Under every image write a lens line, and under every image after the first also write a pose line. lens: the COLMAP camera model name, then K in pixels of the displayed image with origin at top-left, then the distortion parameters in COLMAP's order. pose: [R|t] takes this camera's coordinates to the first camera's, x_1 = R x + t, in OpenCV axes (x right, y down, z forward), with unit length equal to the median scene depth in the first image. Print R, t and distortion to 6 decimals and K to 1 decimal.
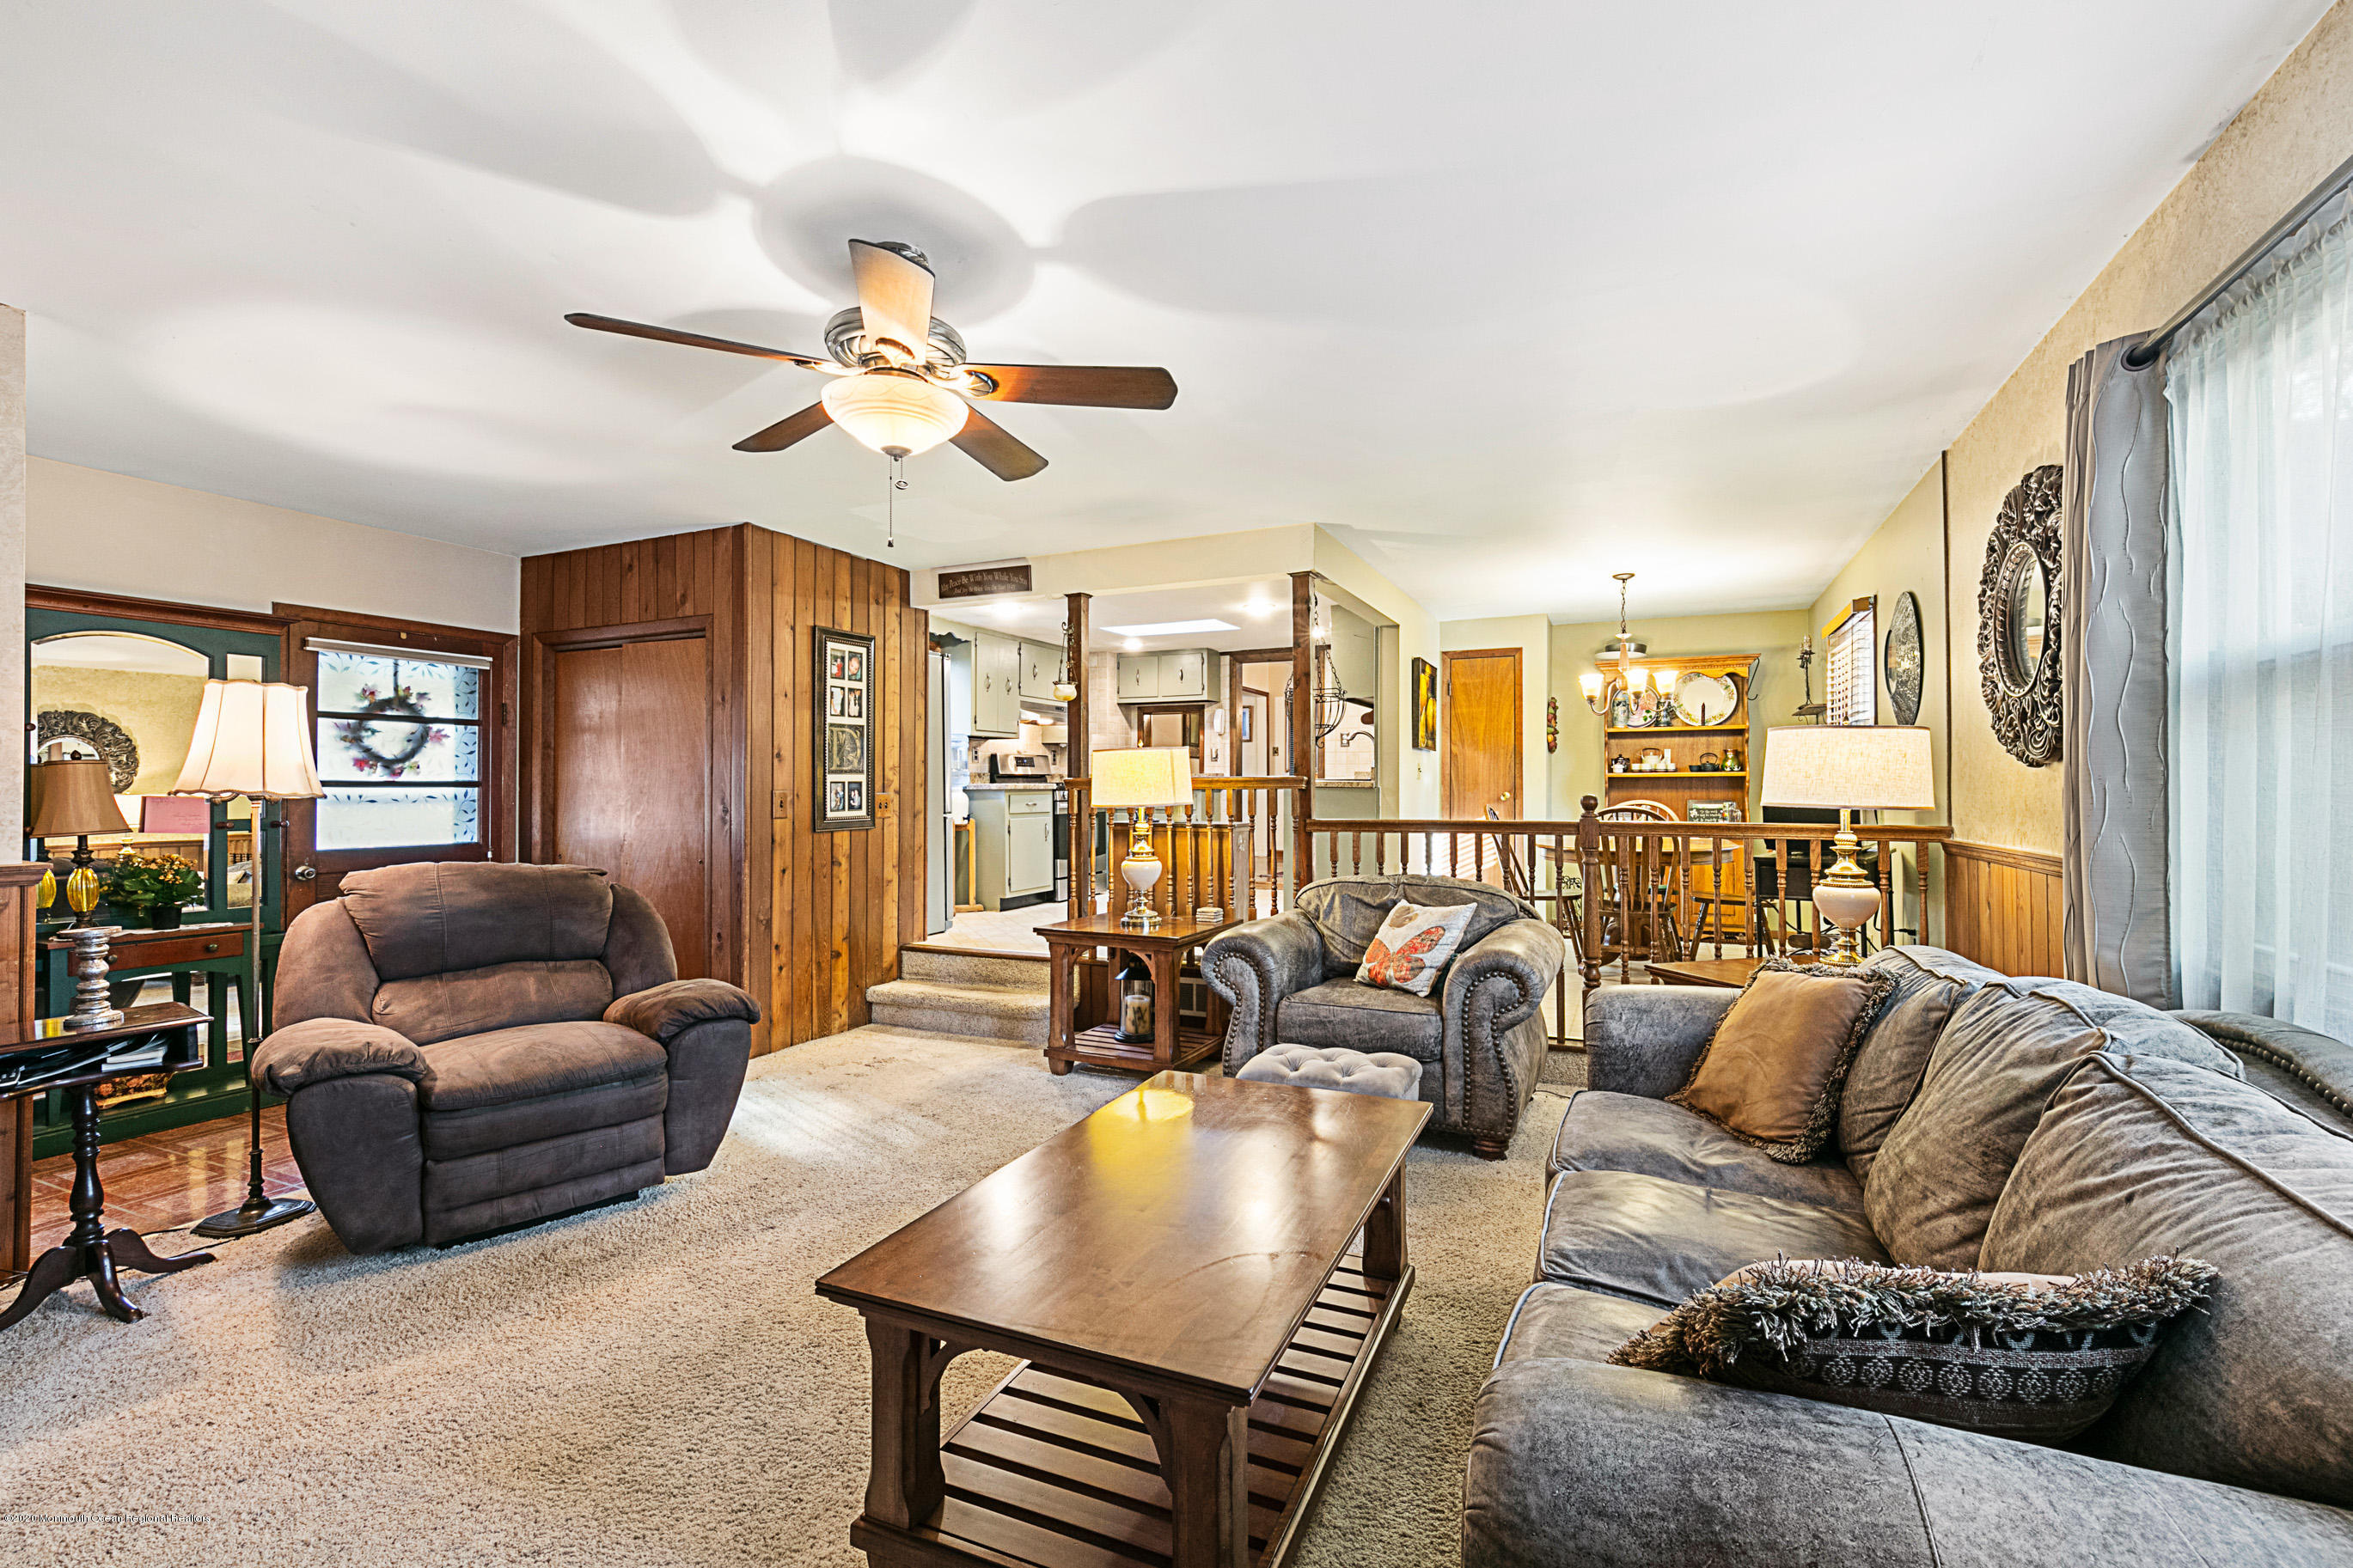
lens RADIAL K [[975.1, 0, 1173.5], [0, 975.1, 781.1], [0, 0, 1]] dist [0.003247, 0.000627]
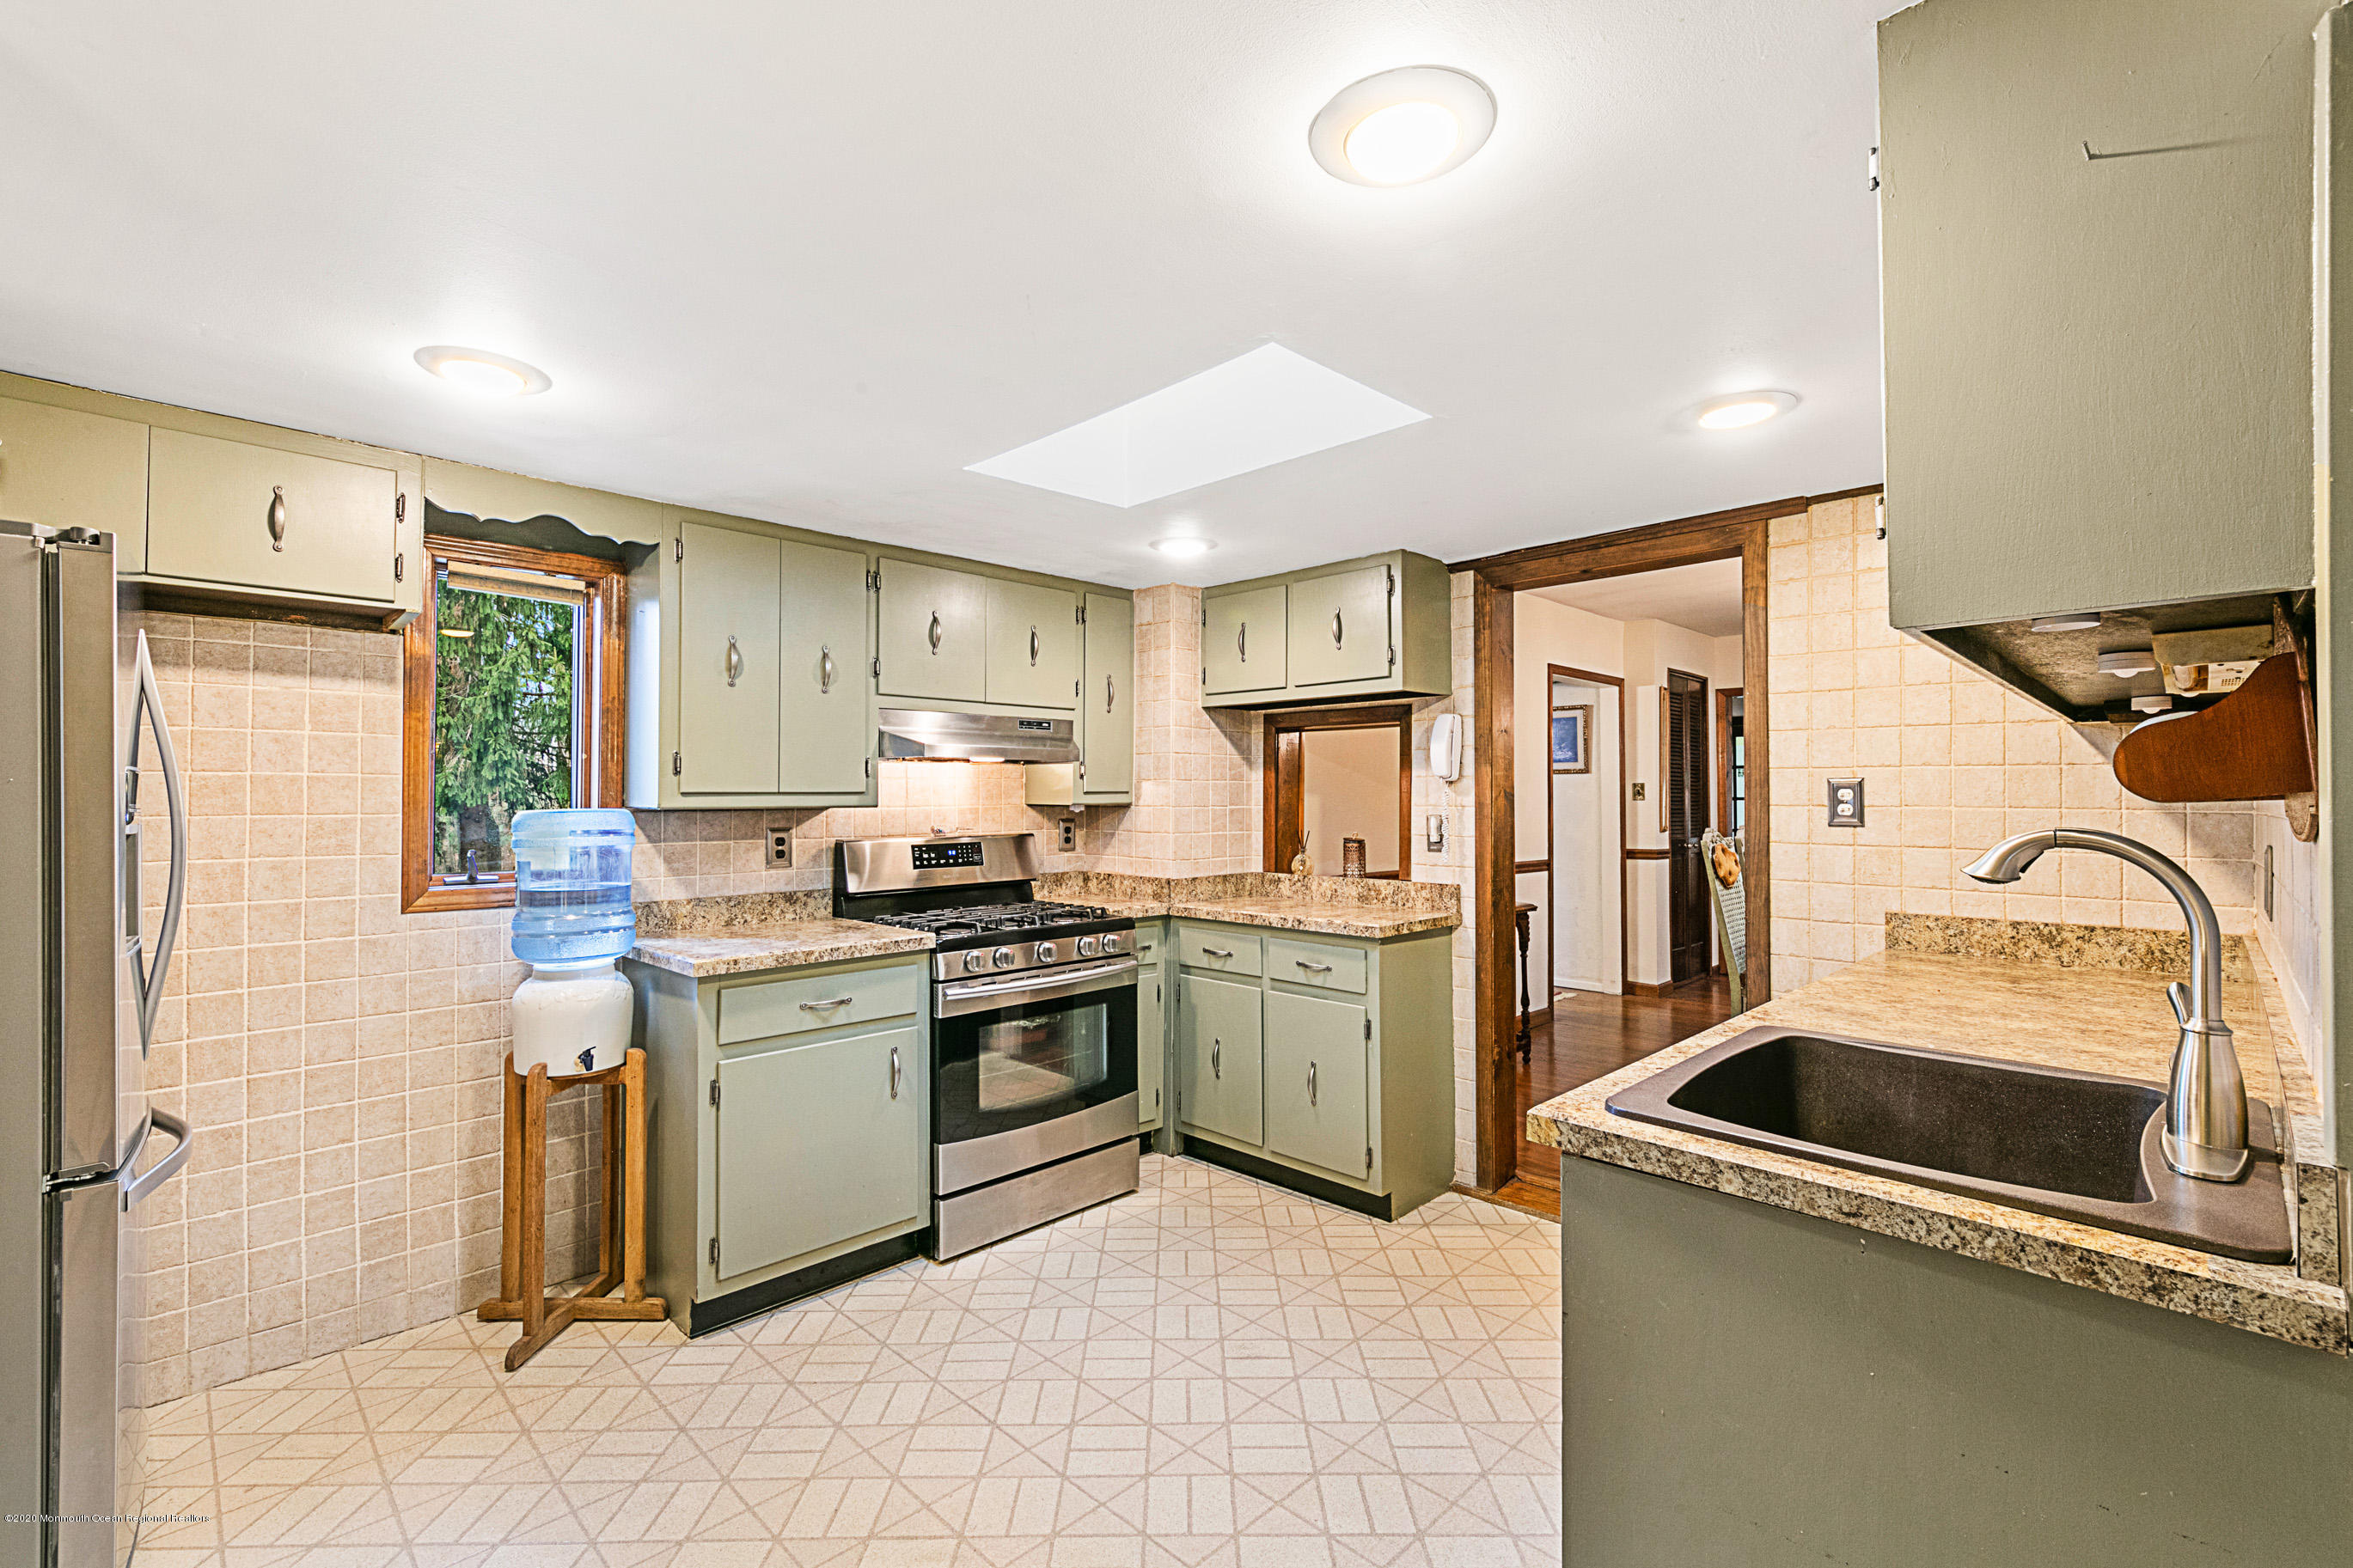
lens RADIAL K [[1048.1, 0, 1175.5], [0, 1048.1, 779.5], [0, 0, 1]] dist [-0.000024, -0.000287]
pose [[0.944637, -0.011507, -0.327915, 0.081444], [0.005958, 0.999822, -0.017921, -0.041458], [0.328063, 0.014975, 0.944537, 0.581218]]
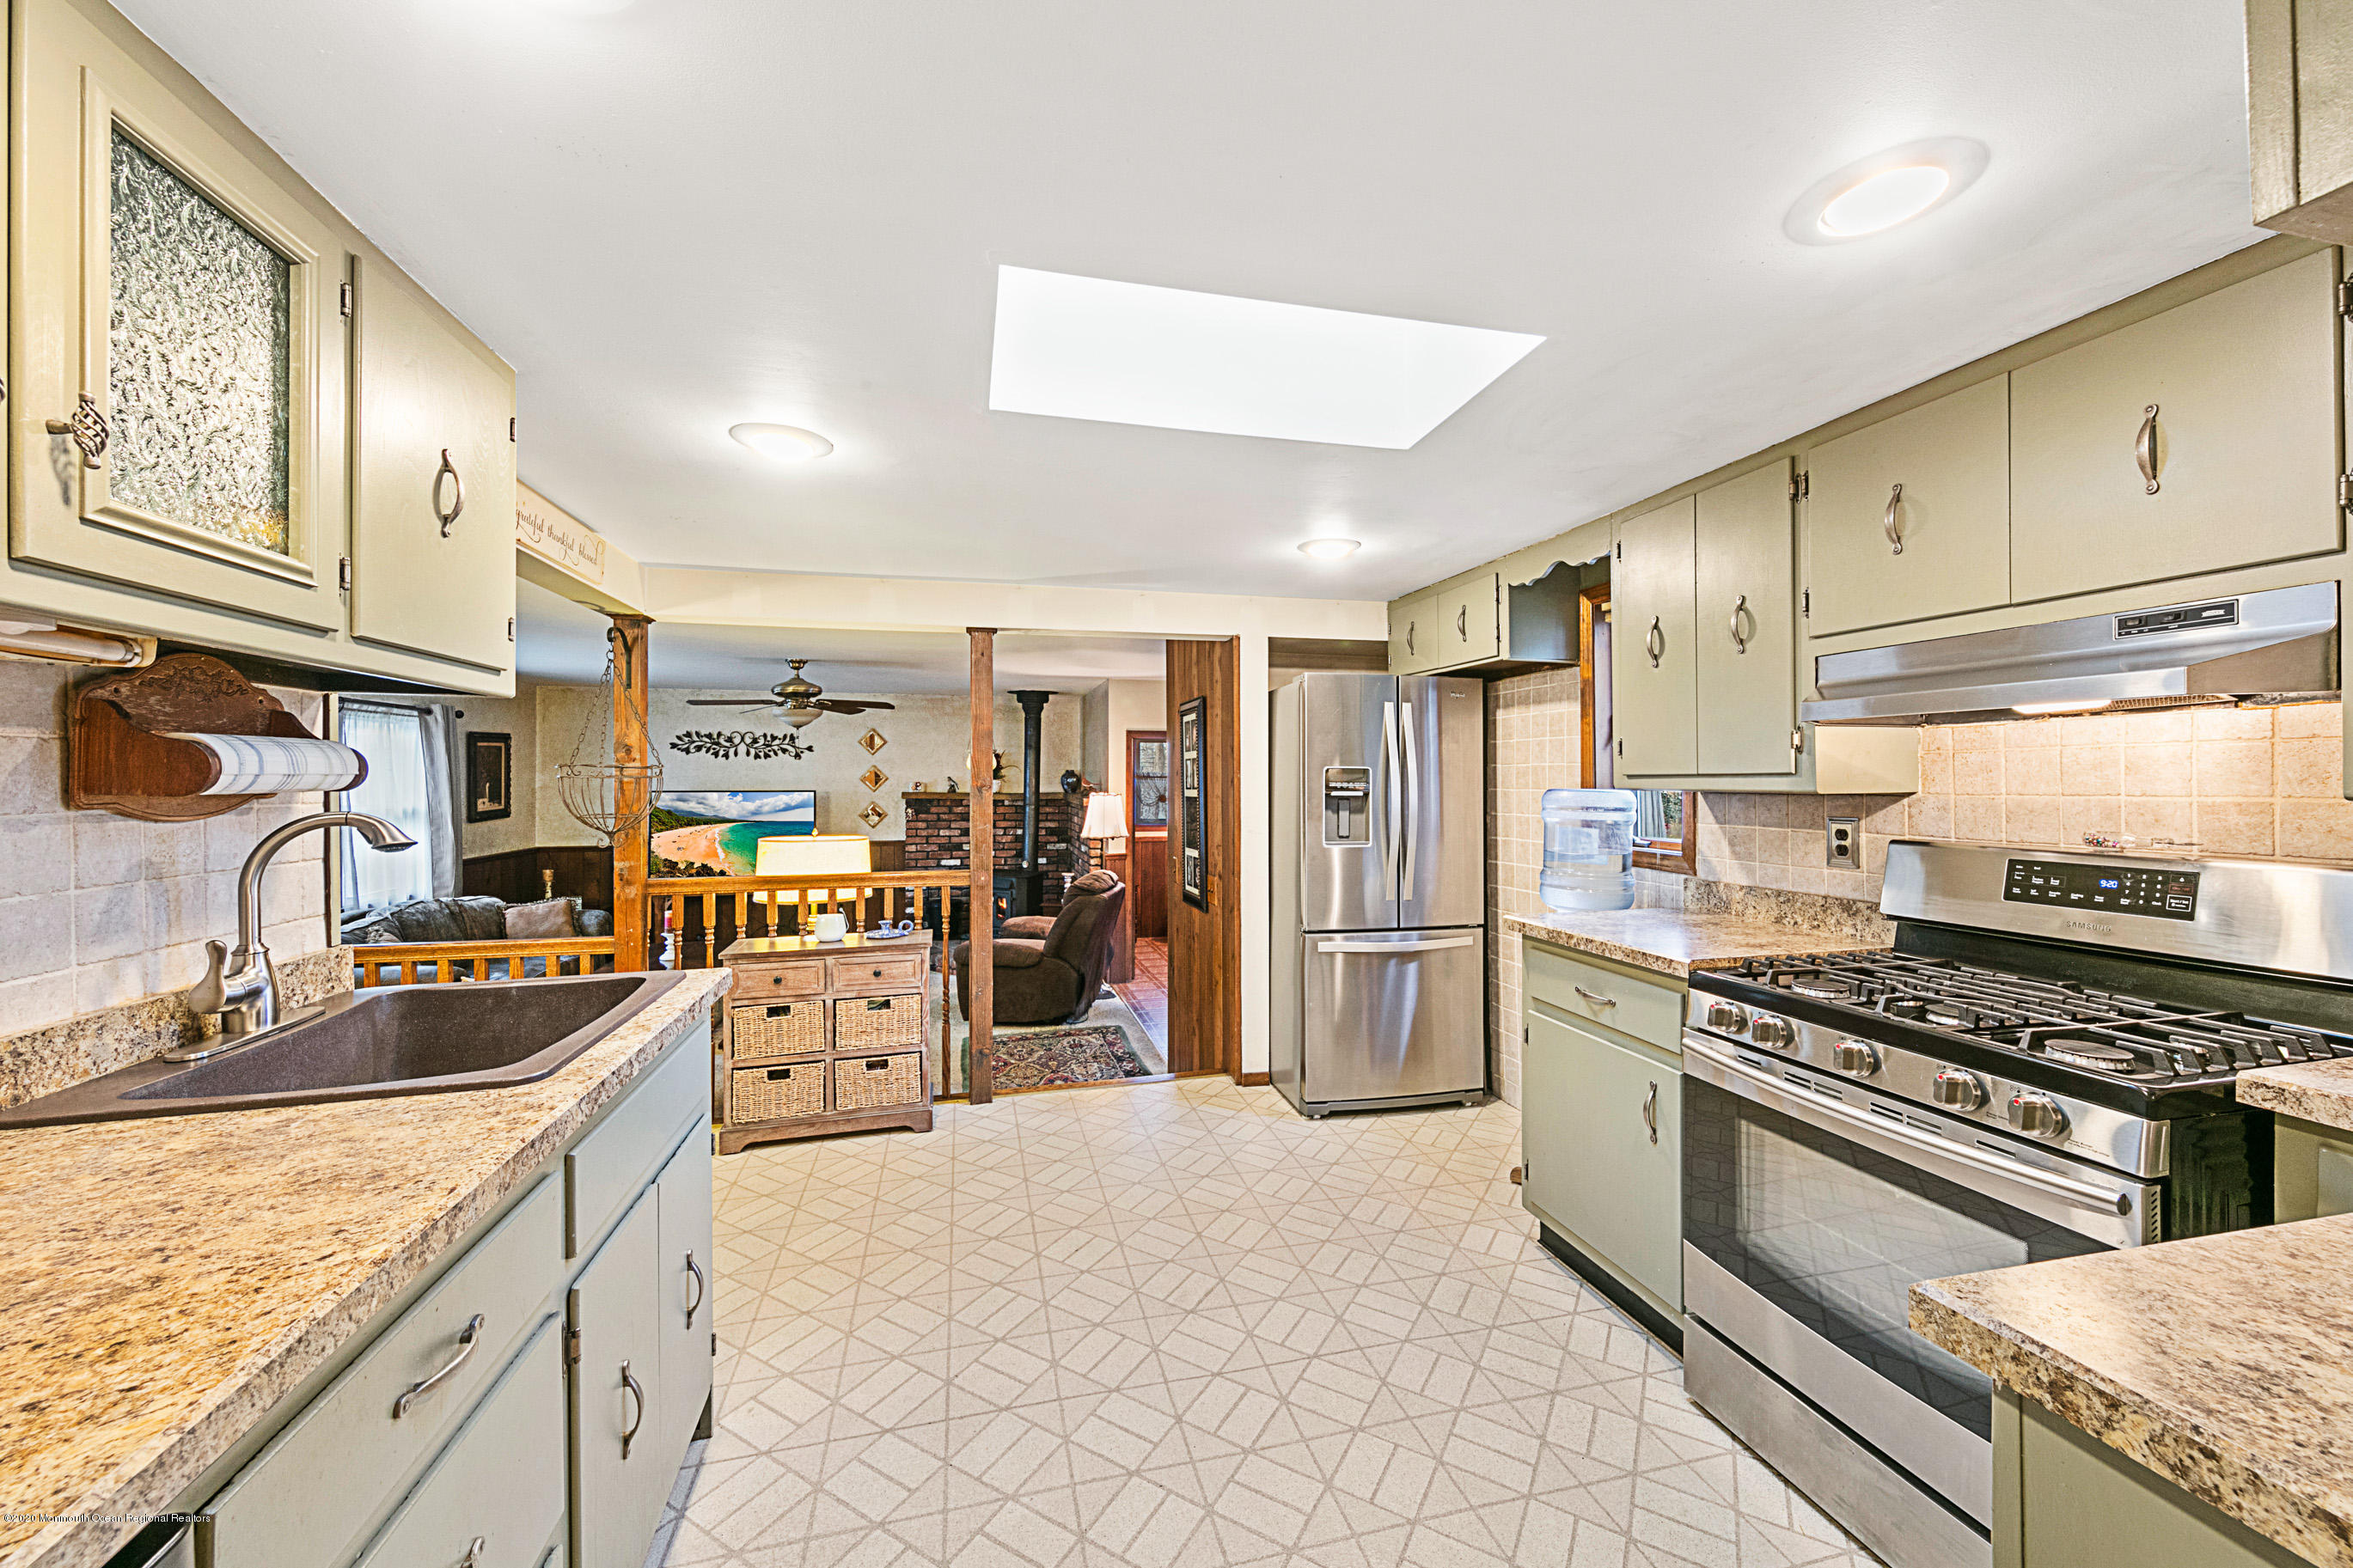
lens RADIAL K [[869.9, 0, 1181.4], [0, 869.9, 780.6], [0, 0, 1]] dist [0.003252, 0.000085]
pose [[-0.768933, -0.001670, -0.639327, 0.128937], [-0.001390, 0.999999, -0.000941, -0.041745], [0.639328, 0.000165, -0.768934, 0.963531]]
